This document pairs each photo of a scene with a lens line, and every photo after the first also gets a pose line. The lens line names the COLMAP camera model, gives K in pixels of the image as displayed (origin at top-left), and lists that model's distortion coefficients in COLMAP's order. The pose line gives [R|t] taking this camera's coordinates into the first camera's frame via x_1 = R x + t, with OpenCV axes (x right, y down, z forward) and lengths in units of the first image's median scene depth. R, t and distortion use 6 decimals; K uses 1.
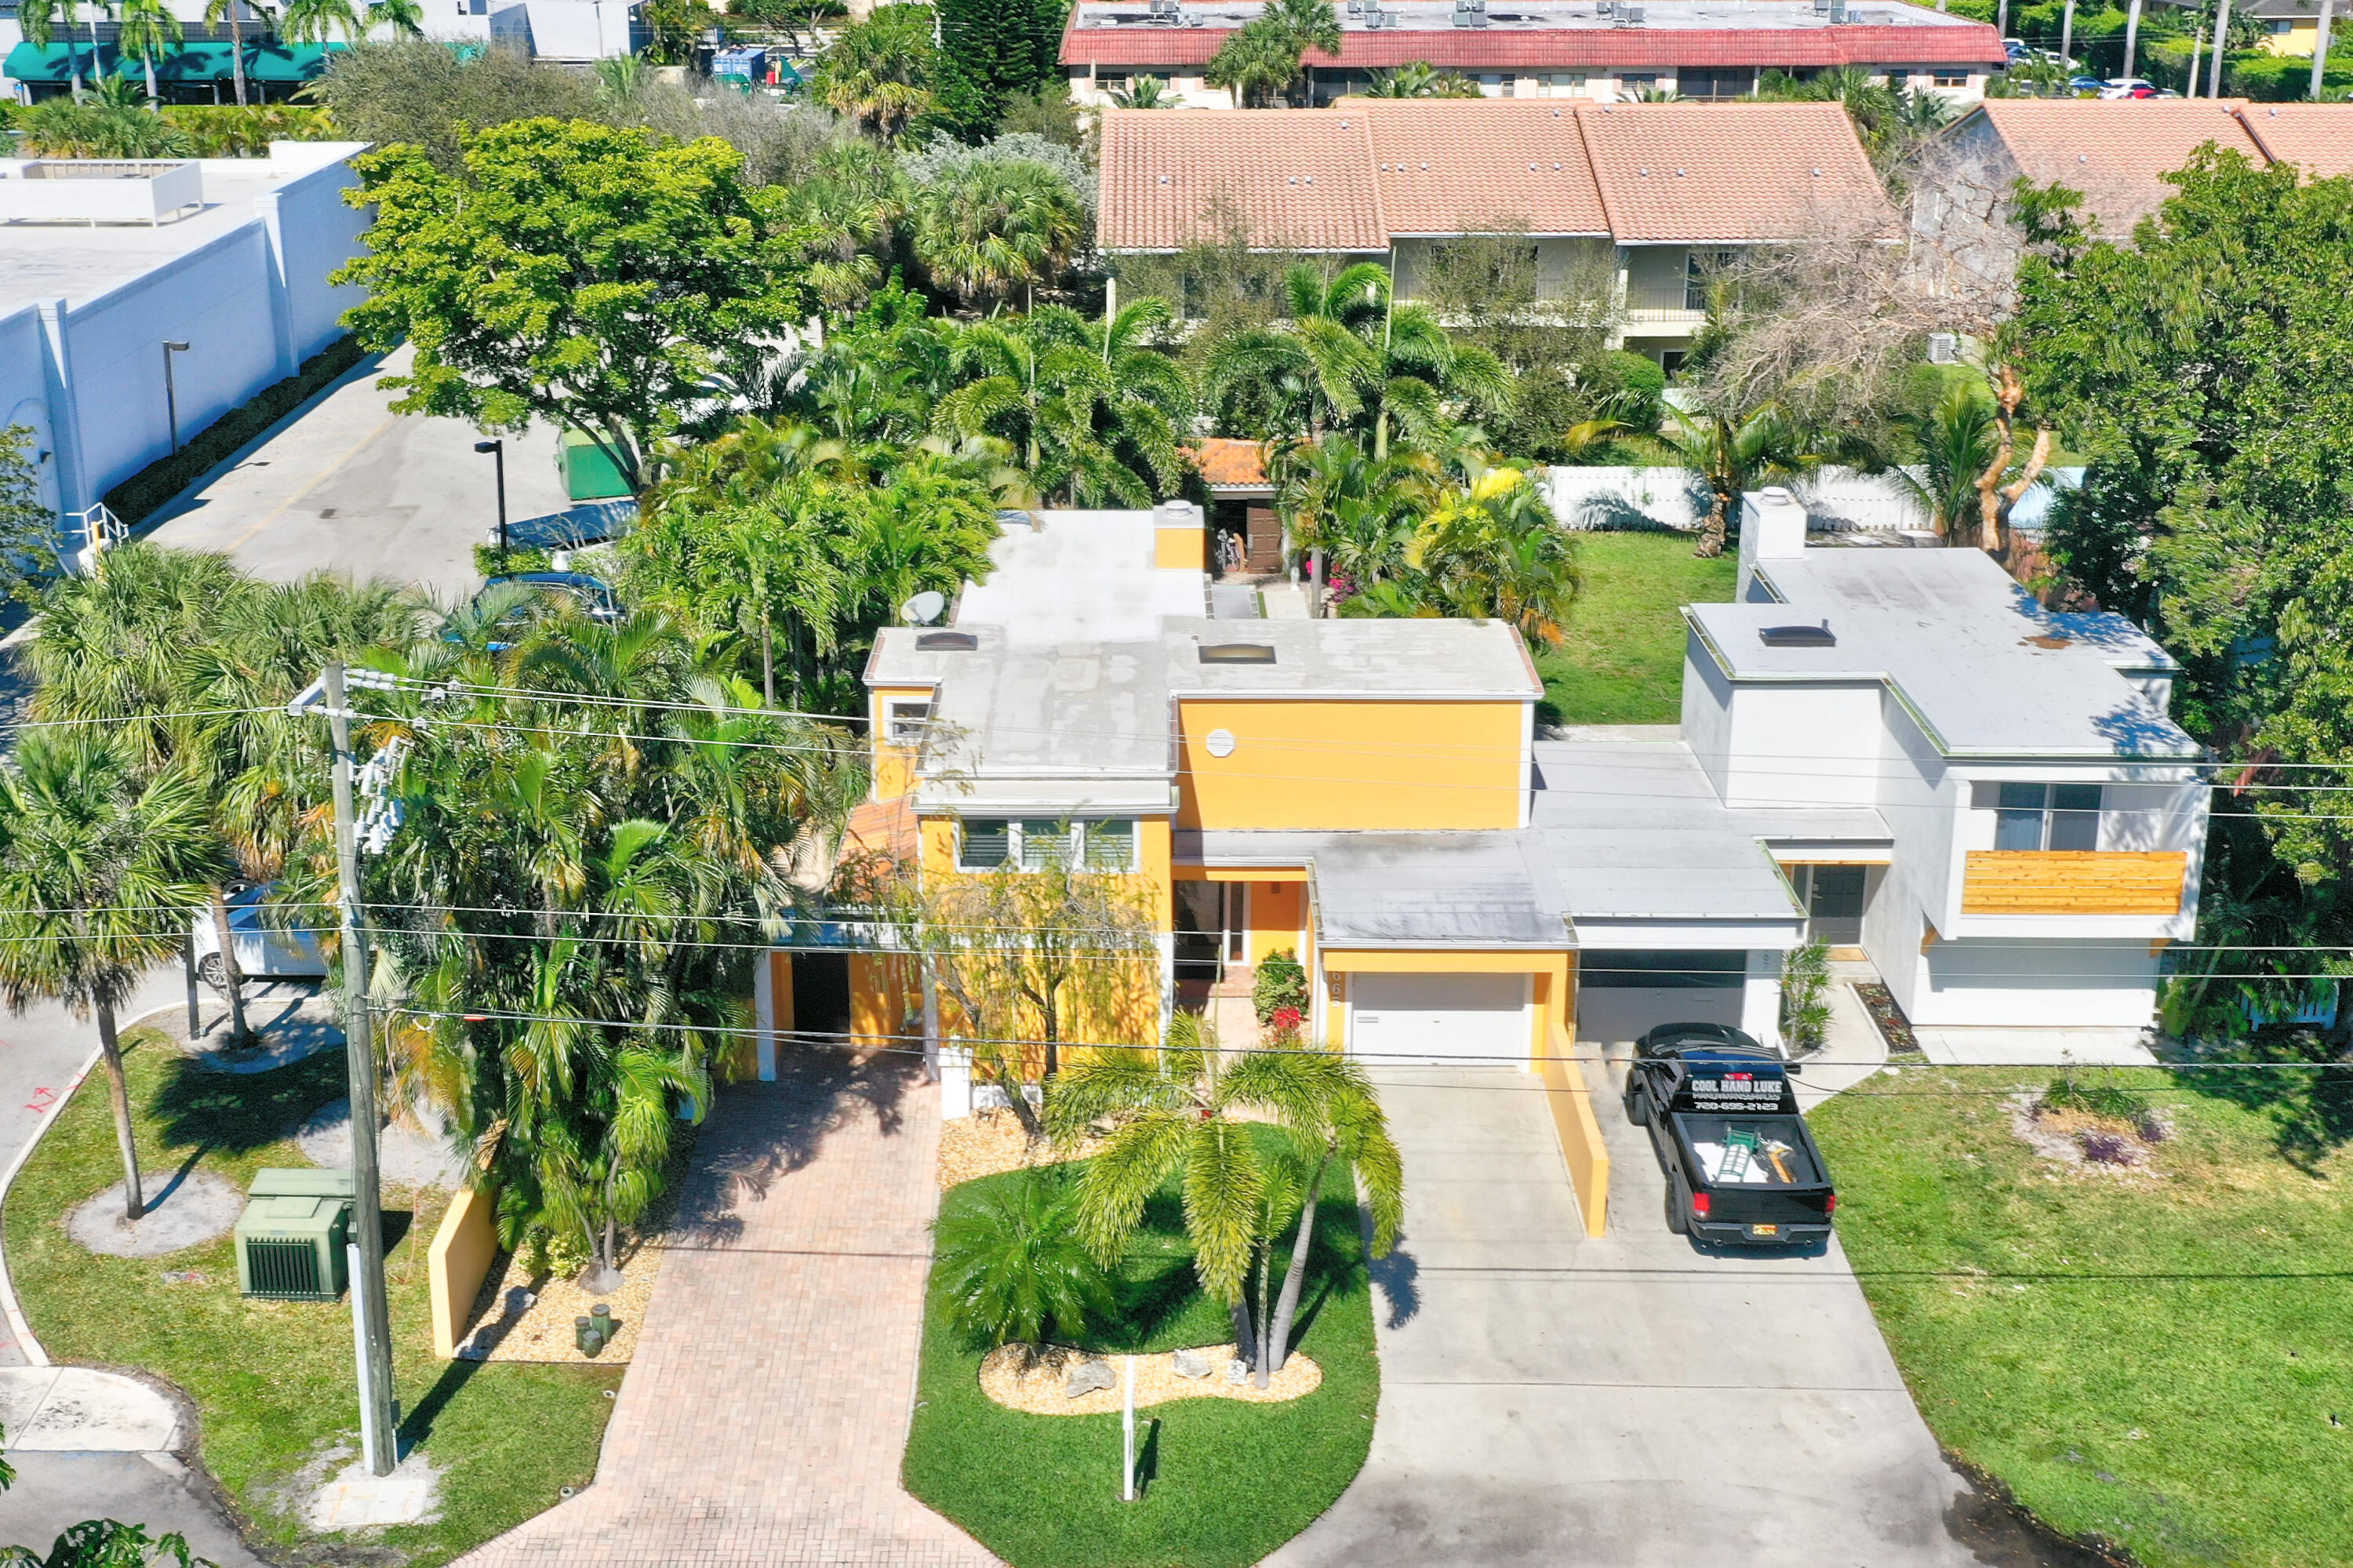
lens RADIAL K [[1905.1, 0, 1172.7], [0, 1905.1, 784.1], [0, 0, 1]] dist [0.021223, -0.003912]
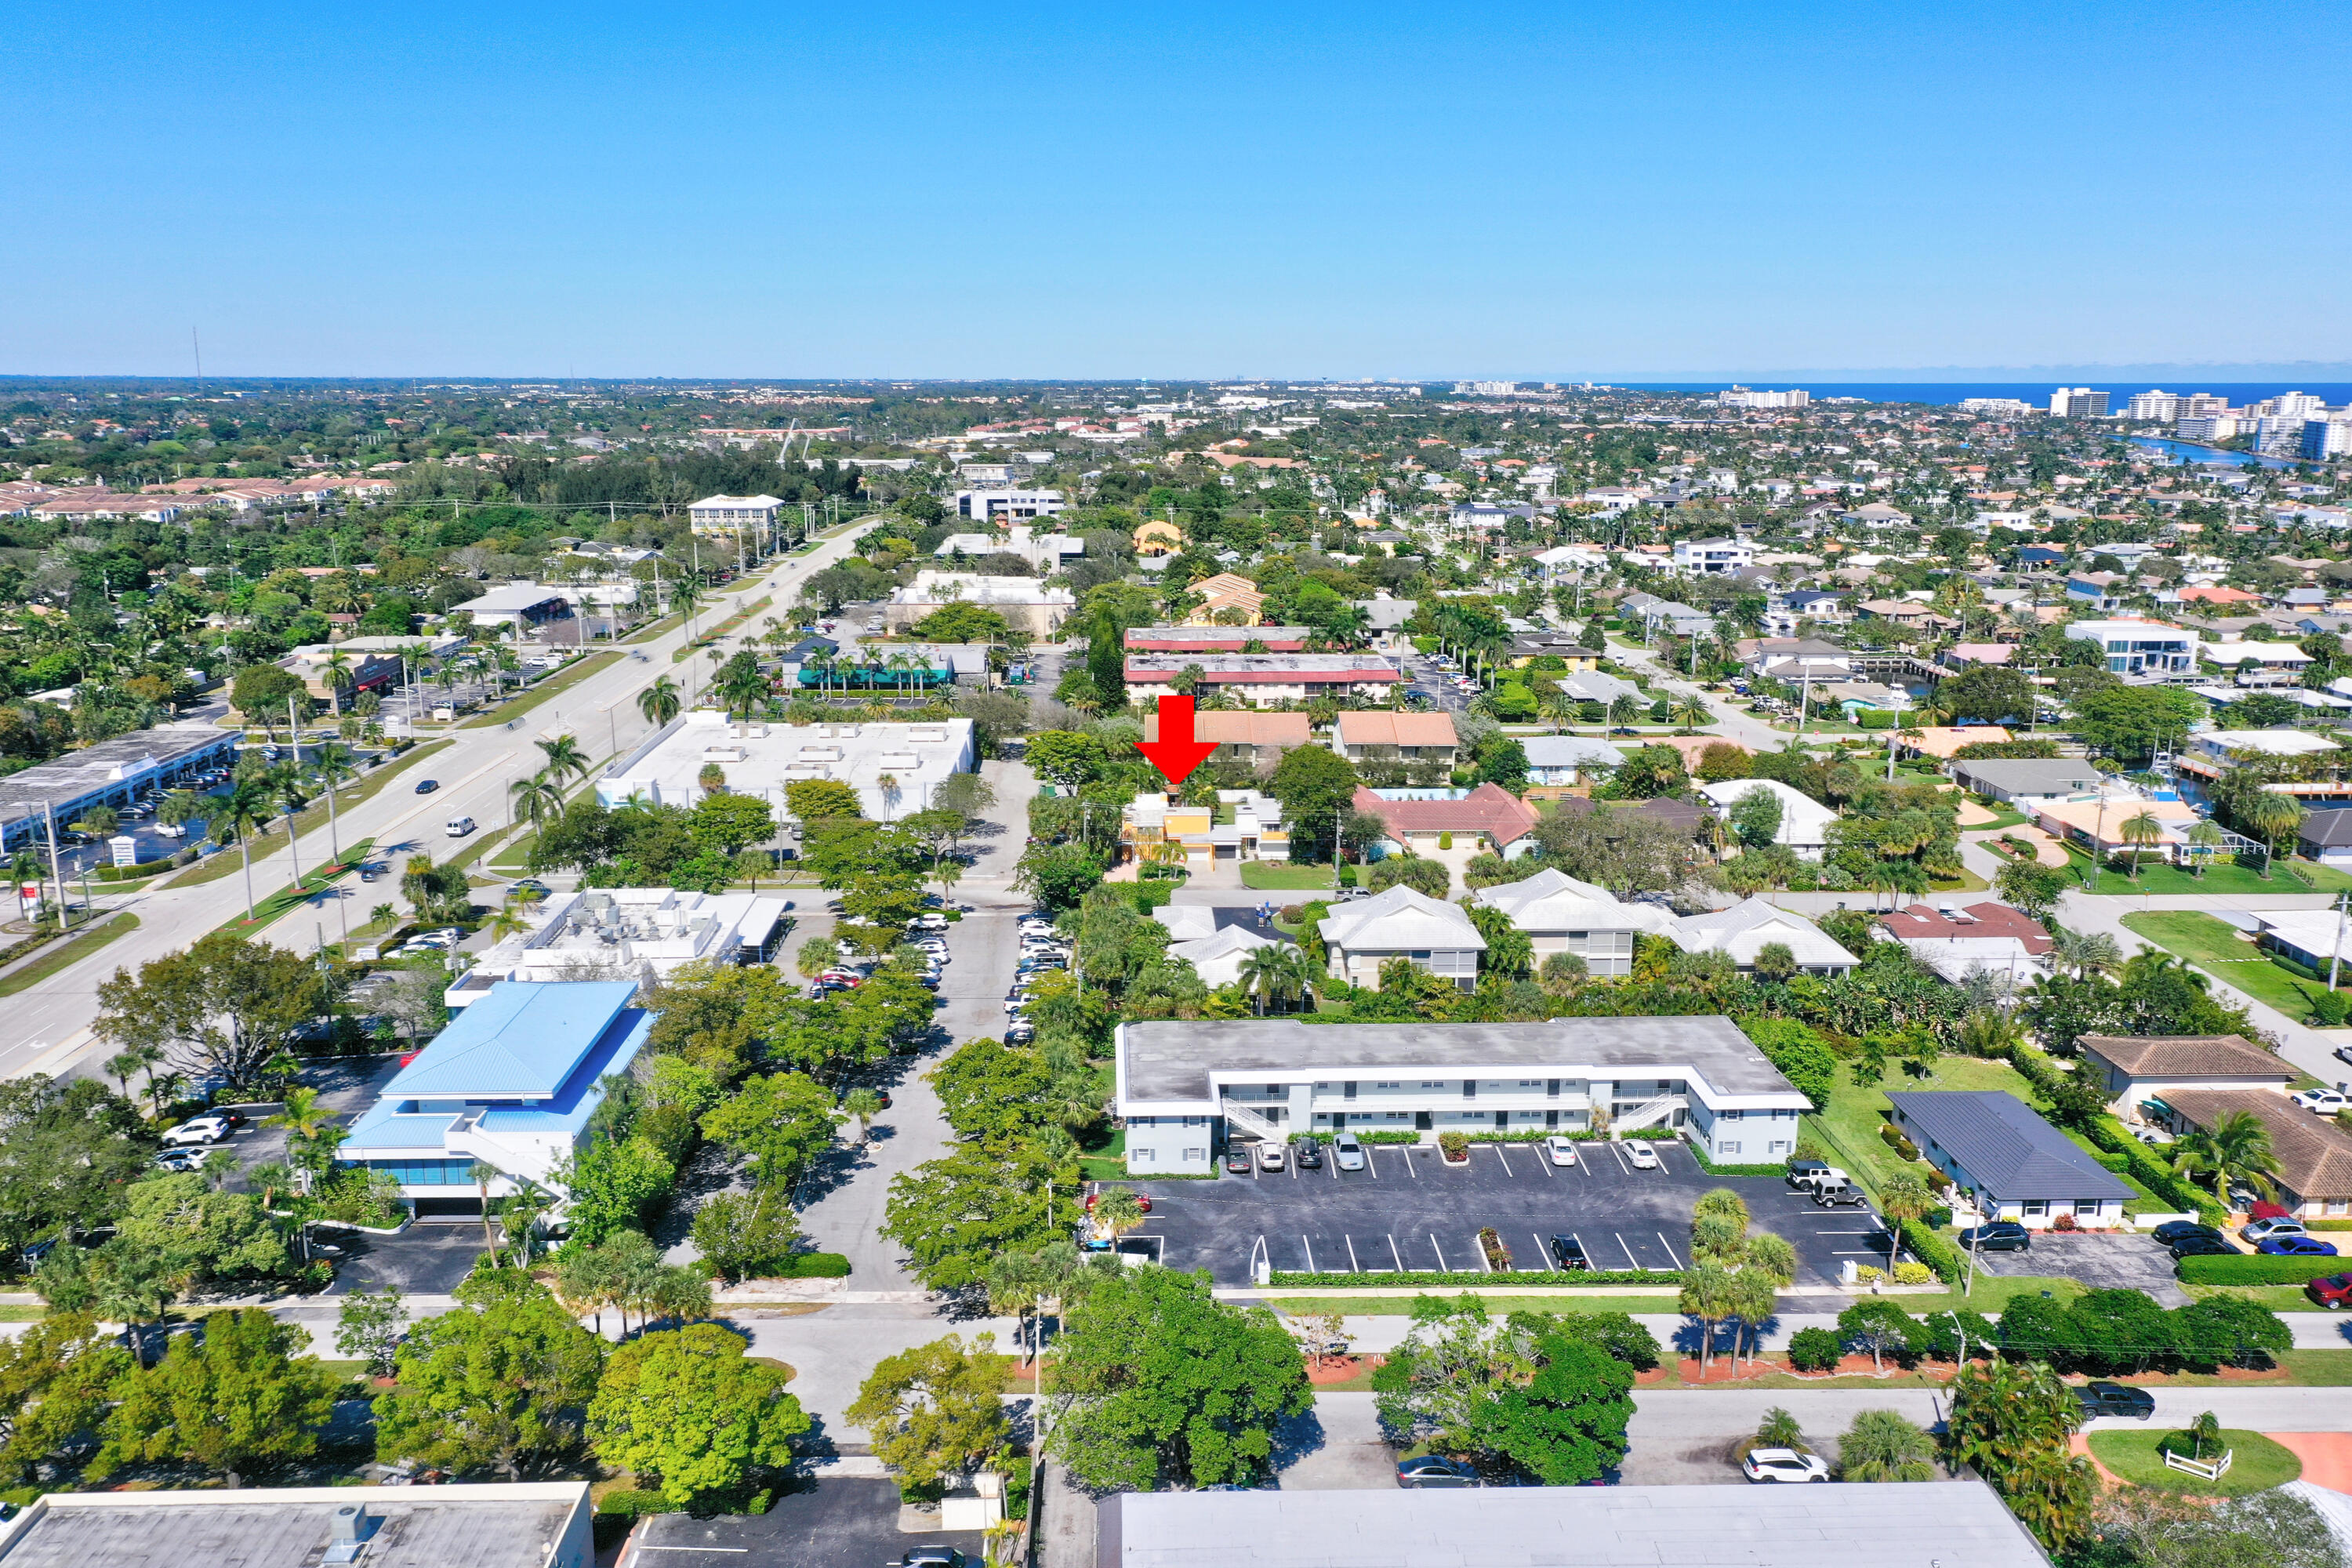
lens RADIAL K [[1904.3, 0, 1177.7], [0, 1904.3, 782.6], [0, 0, 1]] dist [0.021223, -0.003912]
pose [[0.999845, -0.005822, 0.016592, -0.067467], [0.008873, 0.981700, -0.190228, 1.279366], [-0.015180, 0.190346, 0.981600, -6.535636]]
